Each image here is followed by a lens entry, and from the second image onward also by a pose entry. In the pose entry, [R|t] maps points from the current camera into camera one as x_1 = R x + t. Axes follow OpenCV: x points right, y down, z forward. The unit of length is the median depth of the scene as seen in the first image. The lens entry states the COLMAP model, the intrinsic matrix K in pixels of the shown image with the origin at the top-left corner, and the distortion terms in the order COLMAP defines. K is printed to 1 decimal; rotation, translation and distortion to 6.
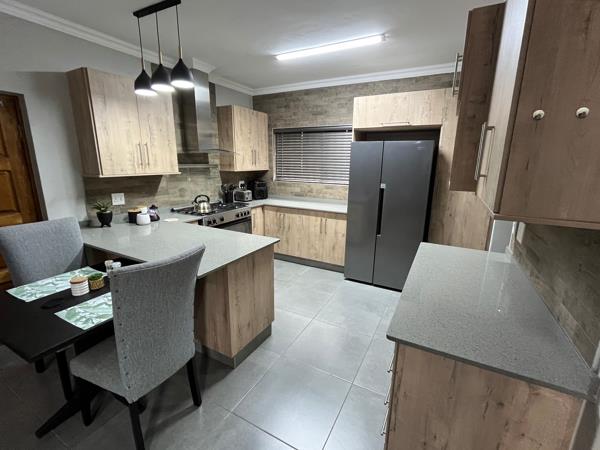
lens RADIAL K [[277.3, 0, 300.0], [0, 277.3, 225.0], [0, 0, 1]] dist [0.000633, 0.000174]
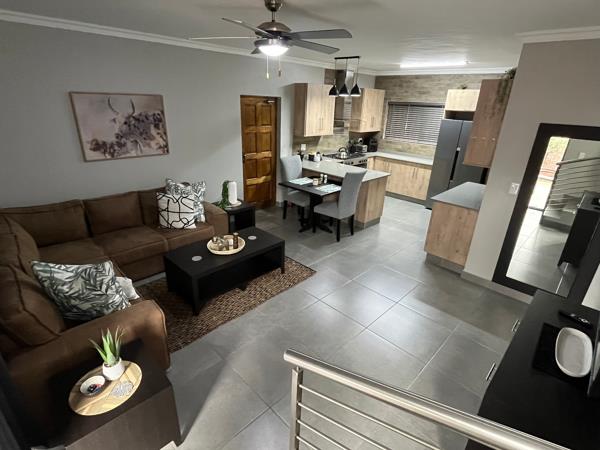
lens RADIAL K [[311.7, 0, 300.0], [0, 311.7, 225.0], [0, 0, 1]] dist [-0.001215, 0.000134]
pose [[0.959695, 0.126861, -0.250780, -0.054542], [-0.089461, 0.983805, 0.155323, 0.071395], [0.266423, -0.126628, 0.955502, -0.789679]]
